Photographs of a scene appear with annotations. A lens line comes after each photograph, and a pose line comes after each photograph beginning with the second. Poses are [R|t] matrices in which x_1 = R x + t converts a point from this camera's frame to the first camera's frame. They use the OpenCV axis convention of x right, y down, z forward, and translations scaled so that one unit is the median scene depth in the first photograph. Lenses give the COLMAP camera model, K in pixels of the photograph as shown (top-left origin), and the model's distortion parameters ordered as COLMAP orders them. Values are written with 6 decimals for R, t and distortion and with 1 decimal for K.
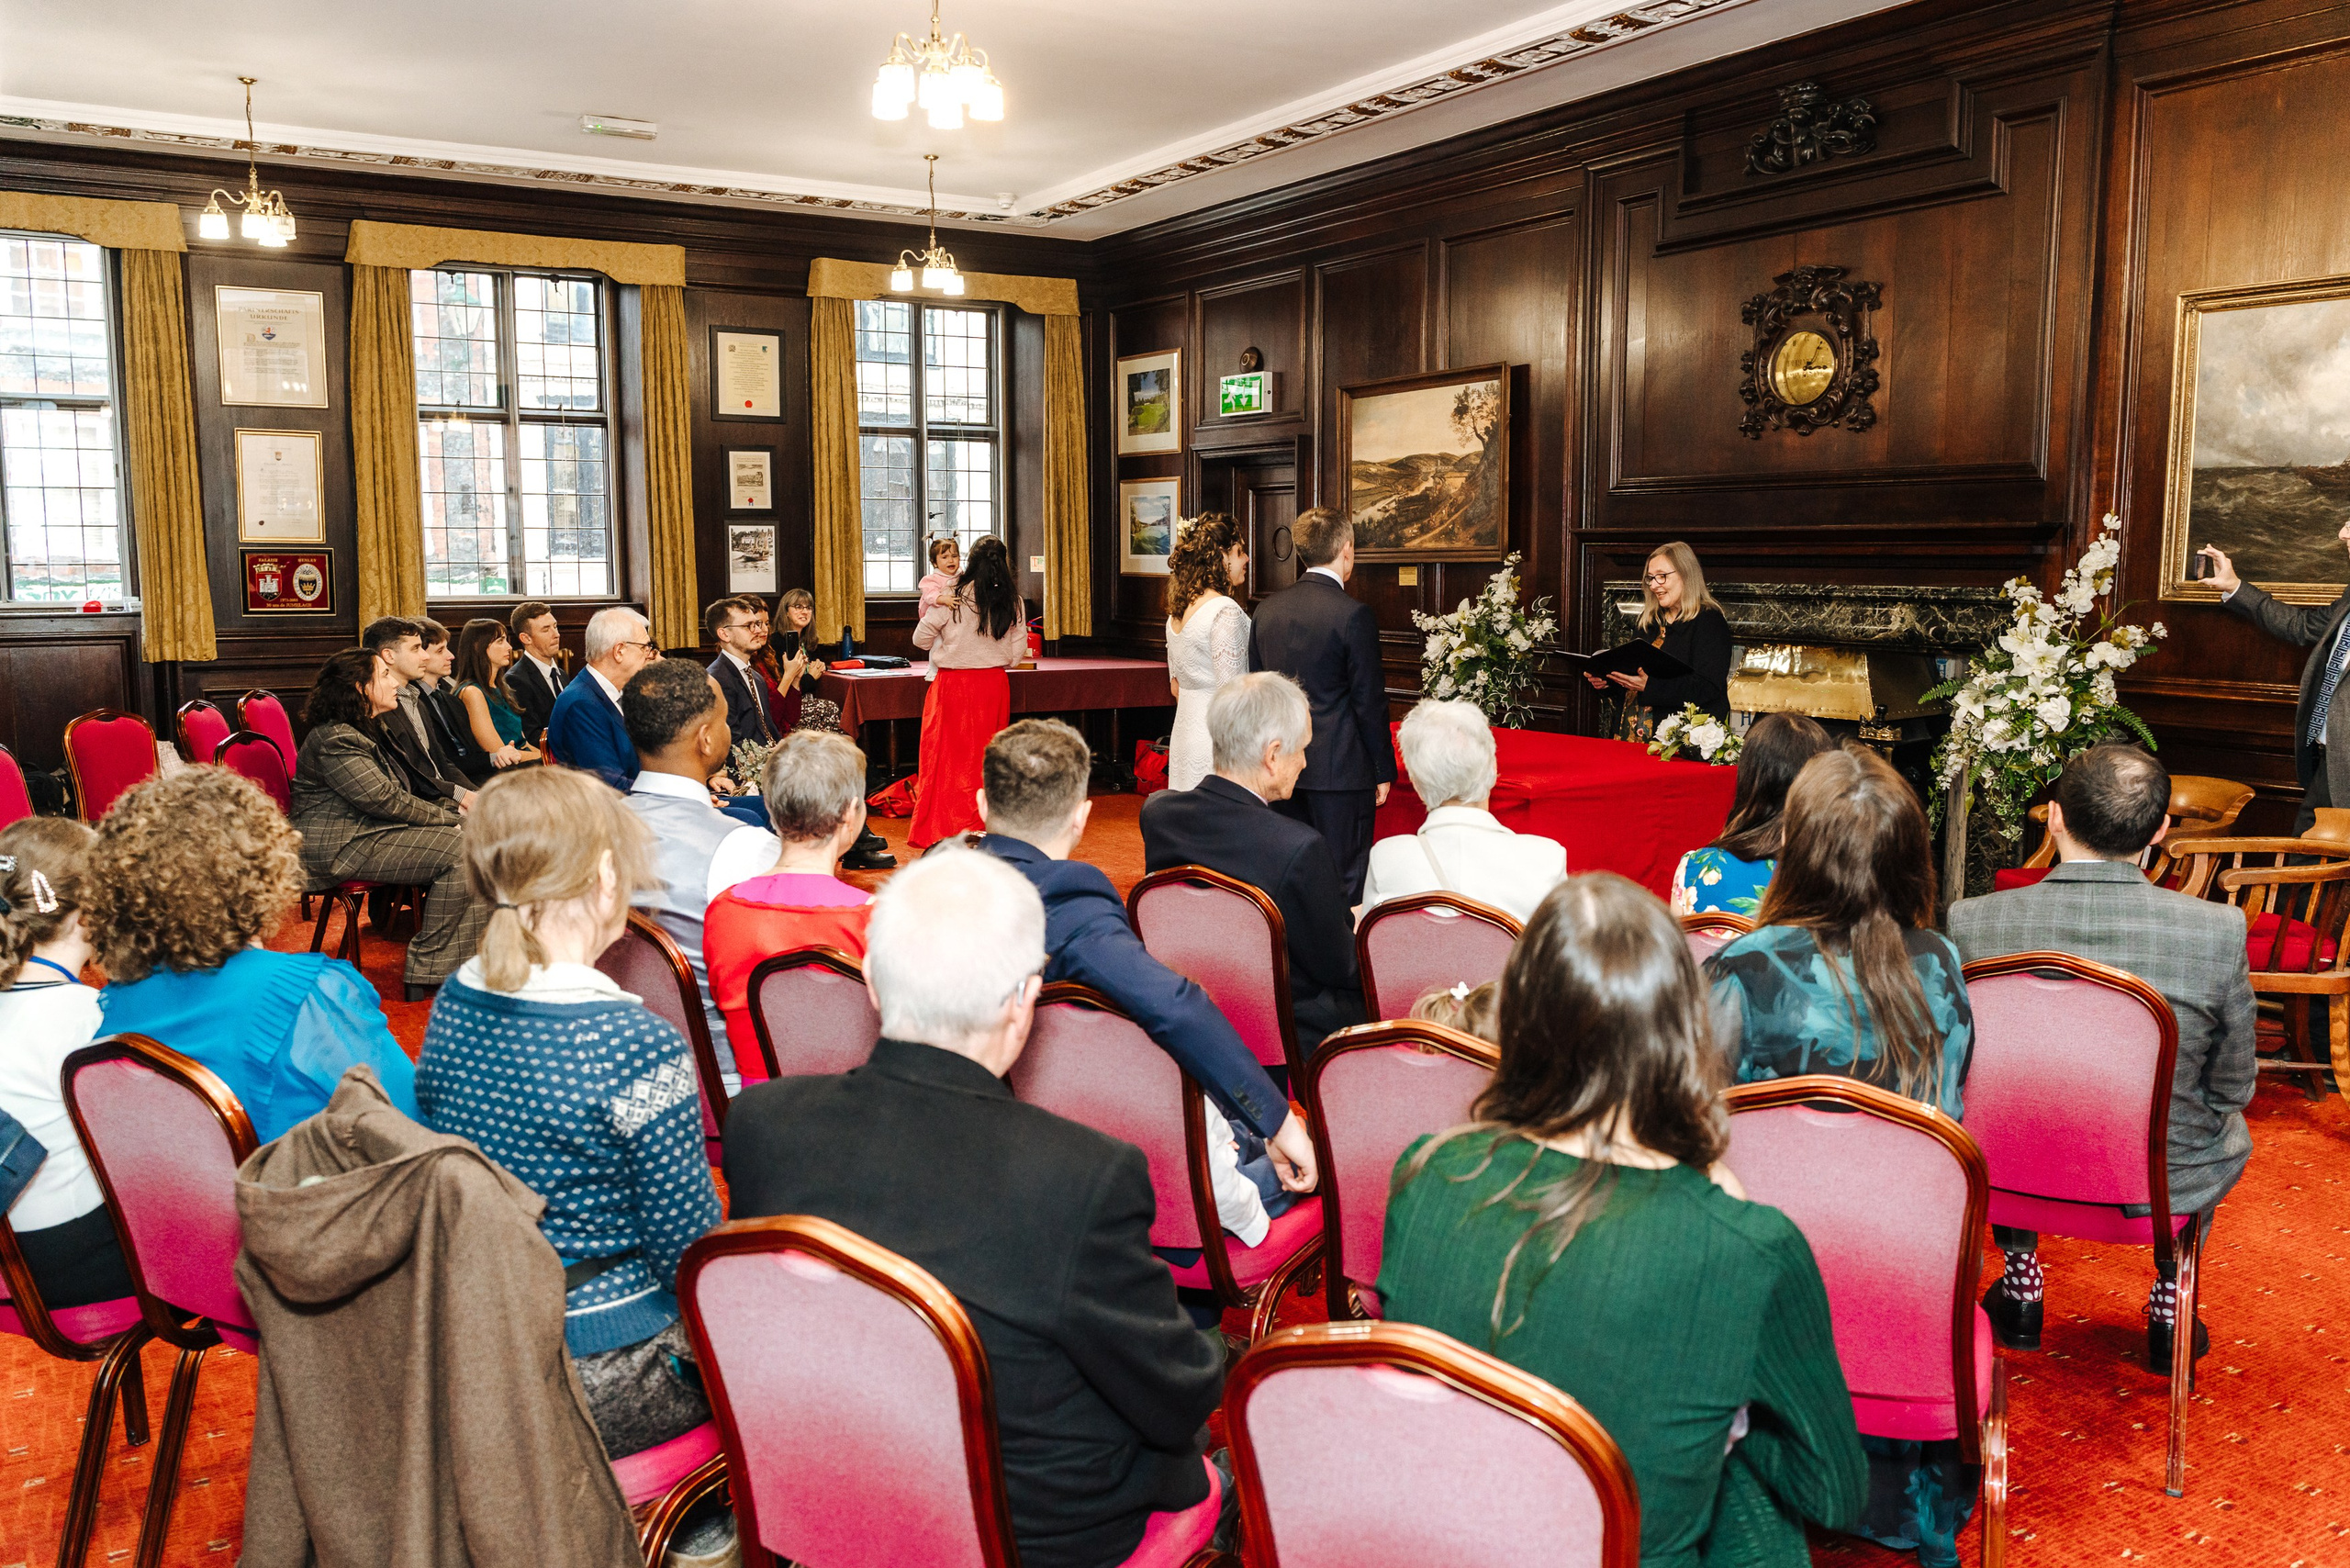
lens RADIAL K [[1895.6, 0, 1157.4], [0, 1895.6, 778.5], [0, 0, 1]] dist [-0.016593, 0.003721]
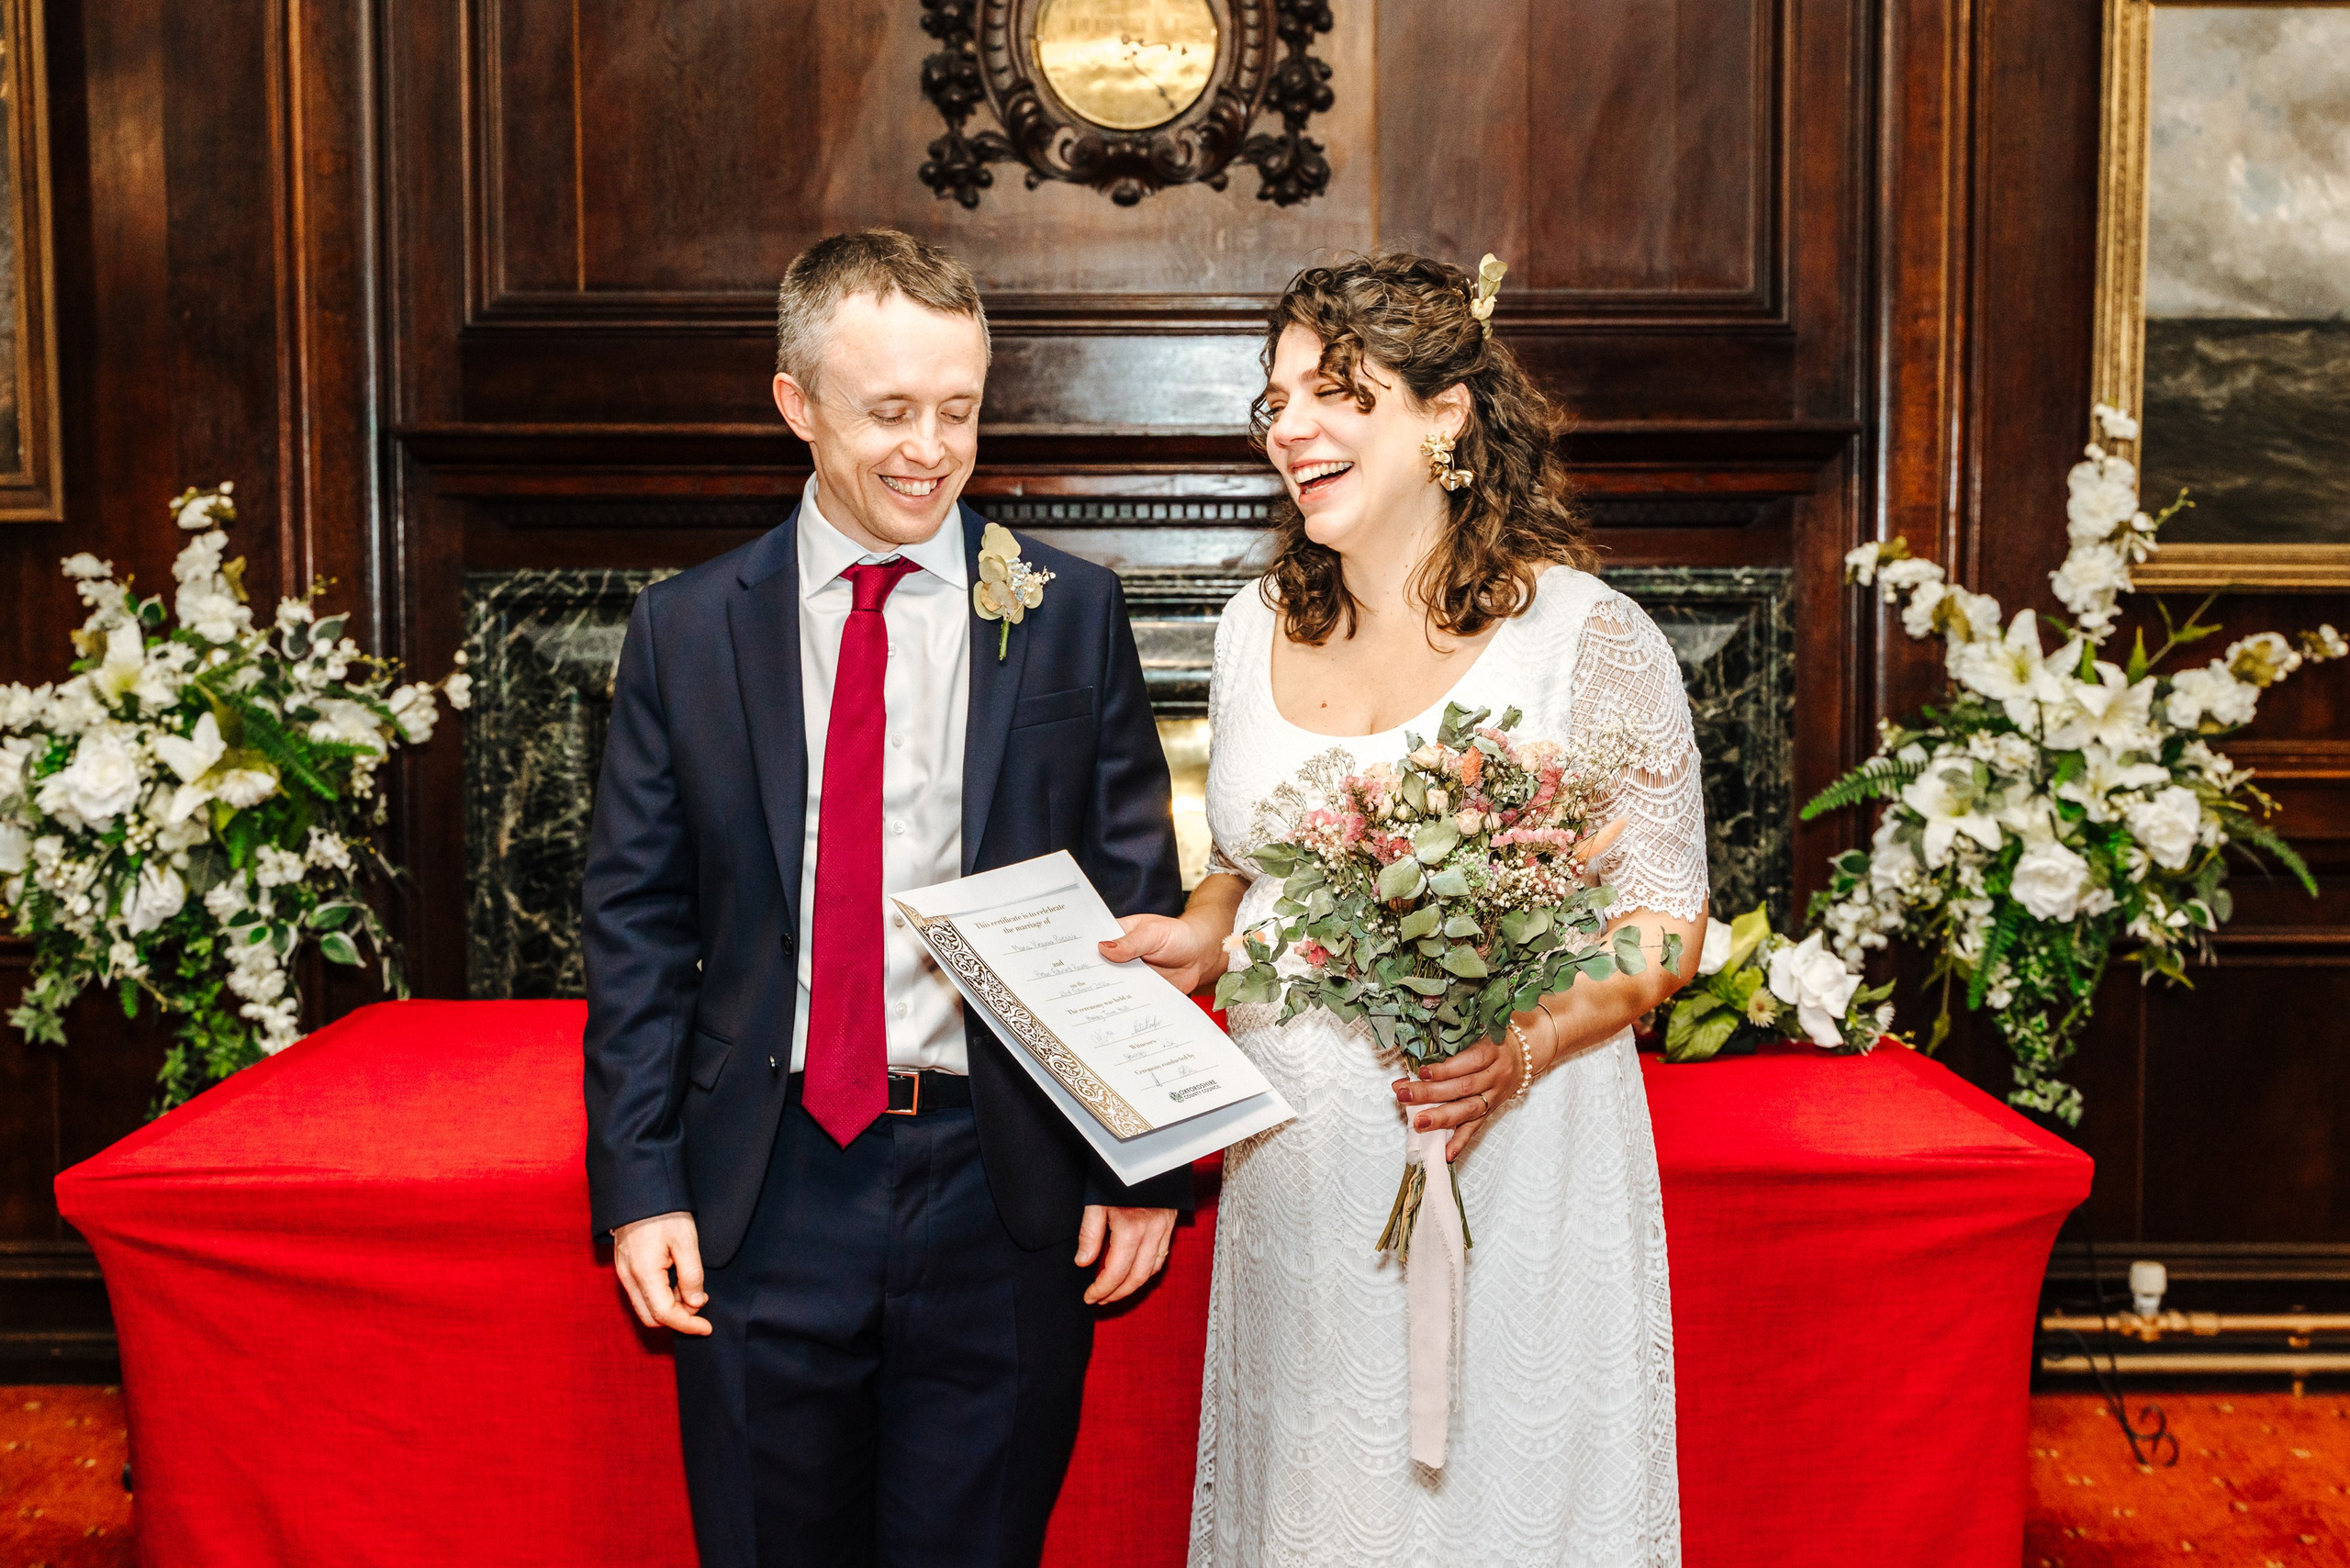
lens RADIAL K [[3107.4, 0, 1195.0], [0, 3107.4, 815.7], [0, 0, 1]] dist [-0.002121, 0.000000]
pose [[0.509312, -0.061325, 0.858394, -0.241624], [0.104185, 0.994515, 0.009233, -0.057088], [-0.854252, 0.084729, 0.512907, 0.678142]]
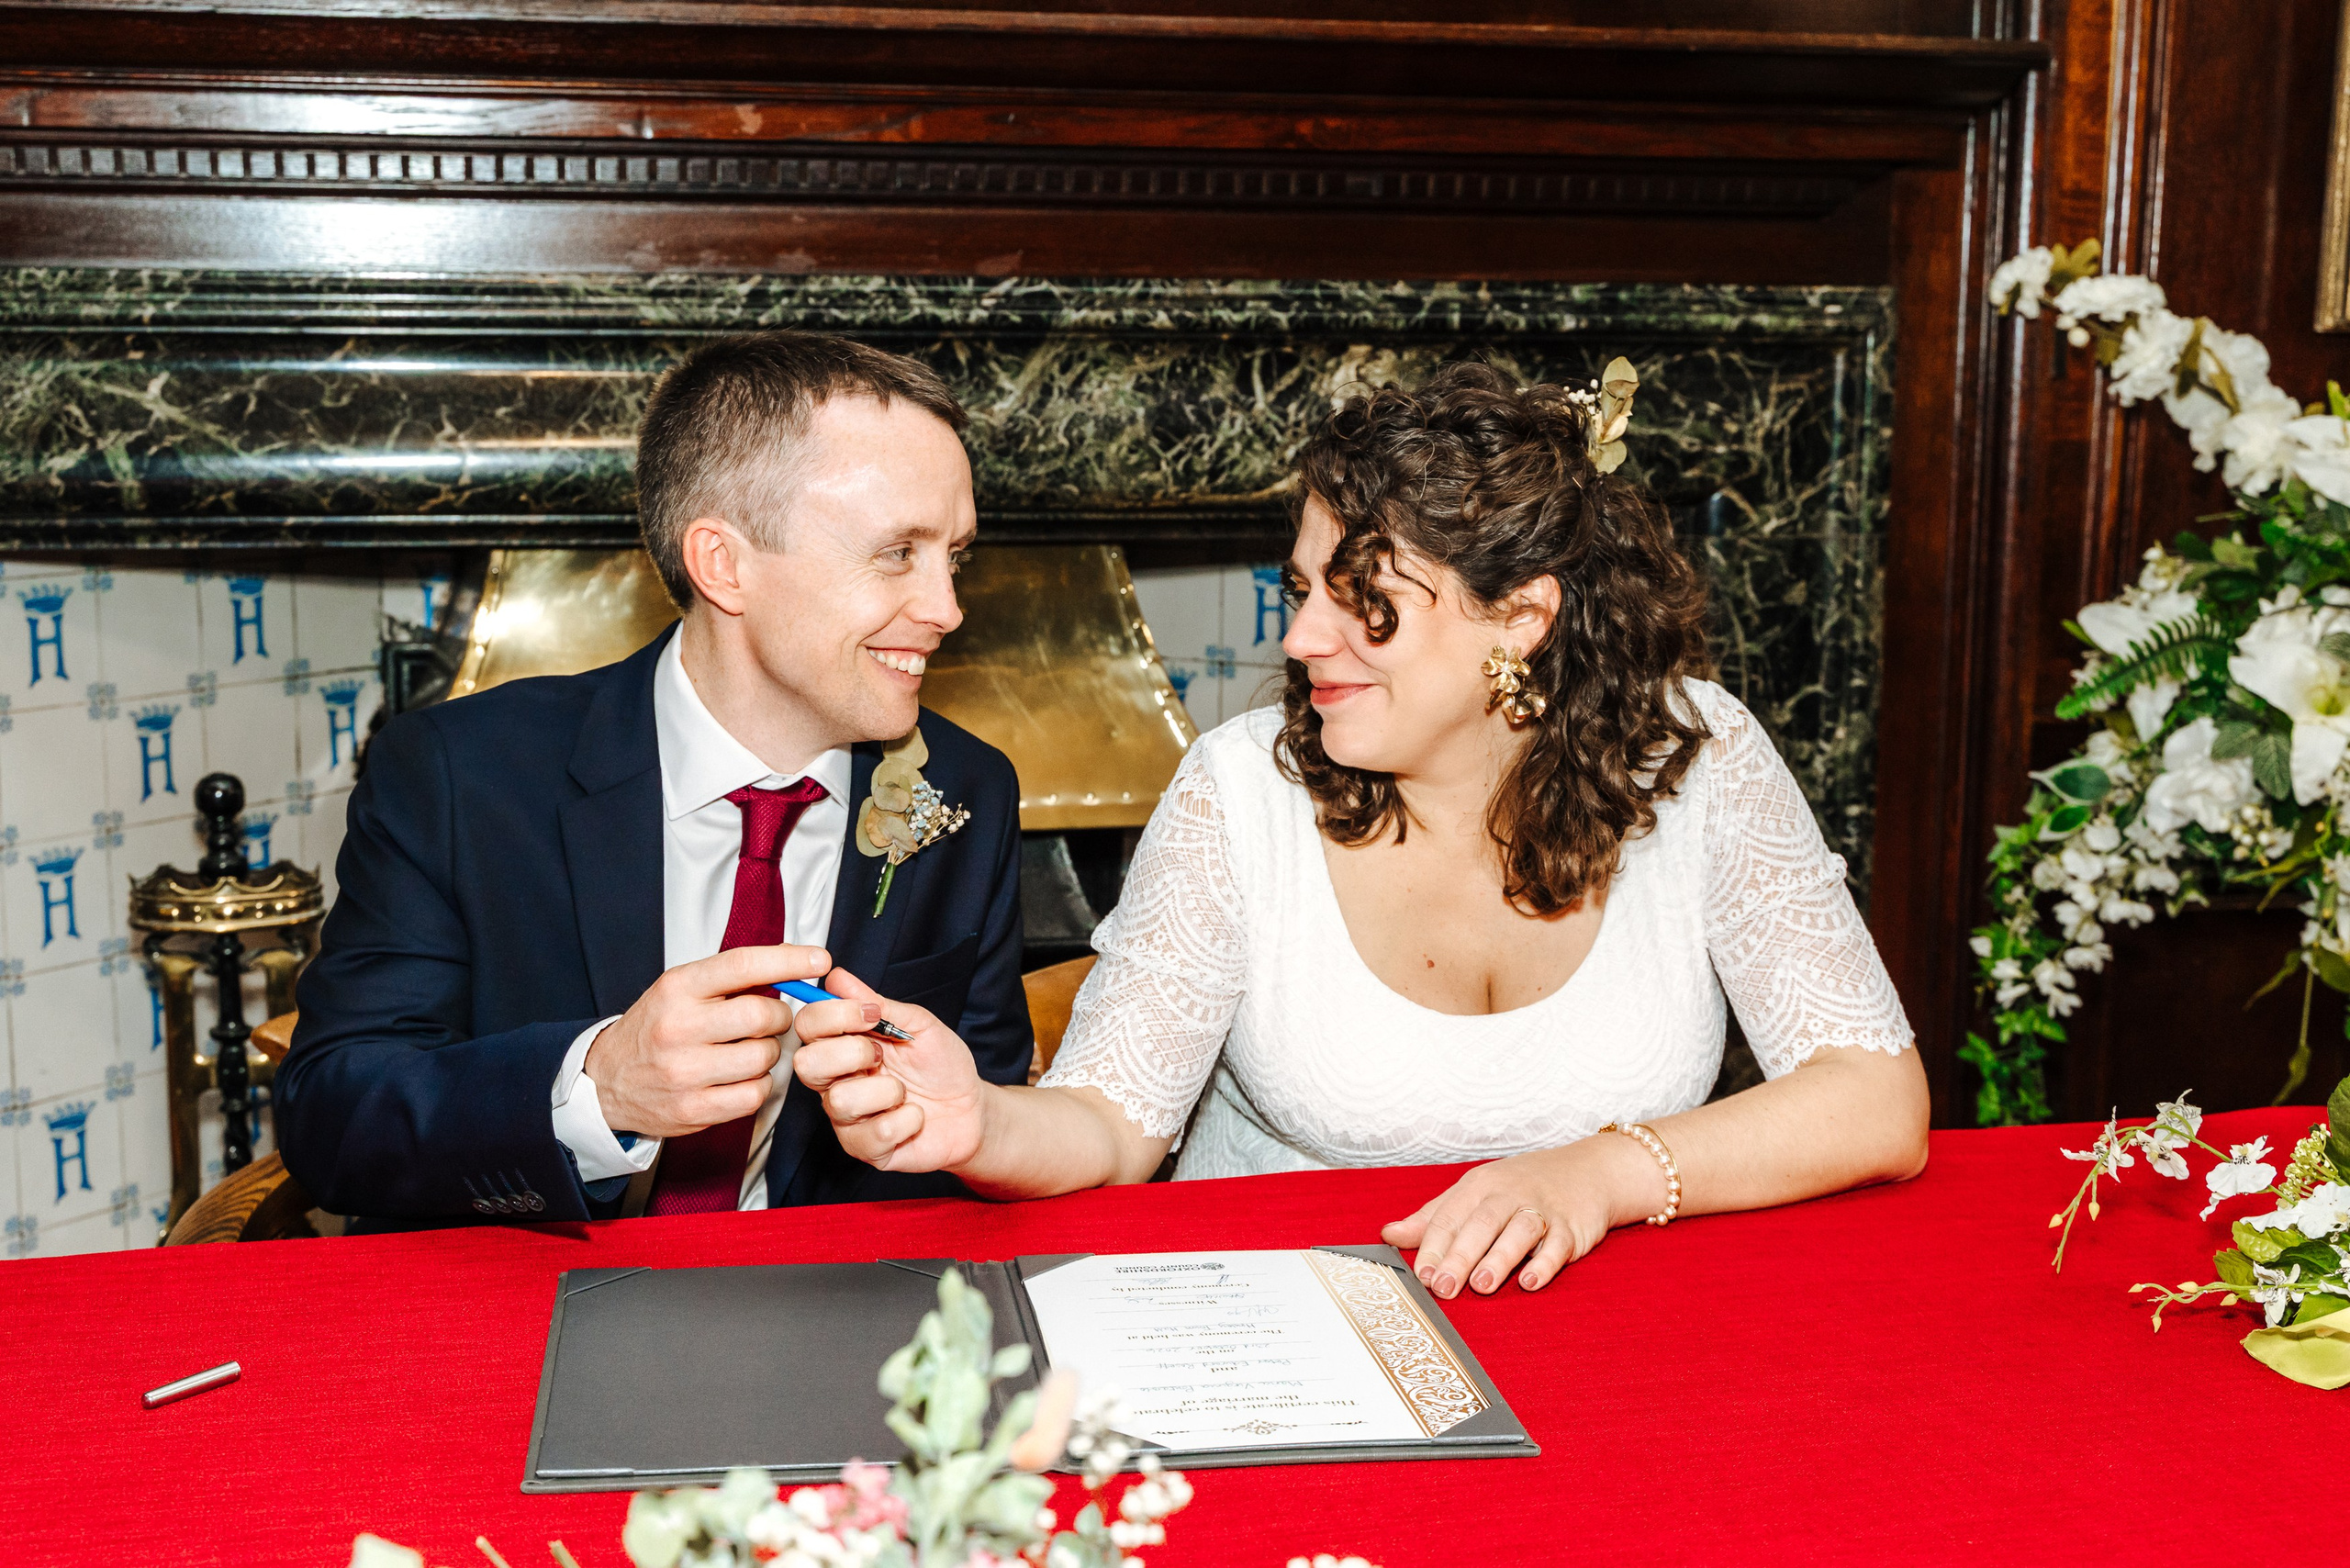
lens RADIAL K [[2950.8, 0, 1088.9], [0, 2950.8, 810.7], [0, 0, 1]] dist [-0.004938, 0.000000]
pose [[0.306033, -0.143392, 0.941160, -0.001276], [0.108998, 0.987369, 0.114990, -0.079640], [-0.945761, 0.067394, 0.317797, 0.896261]]
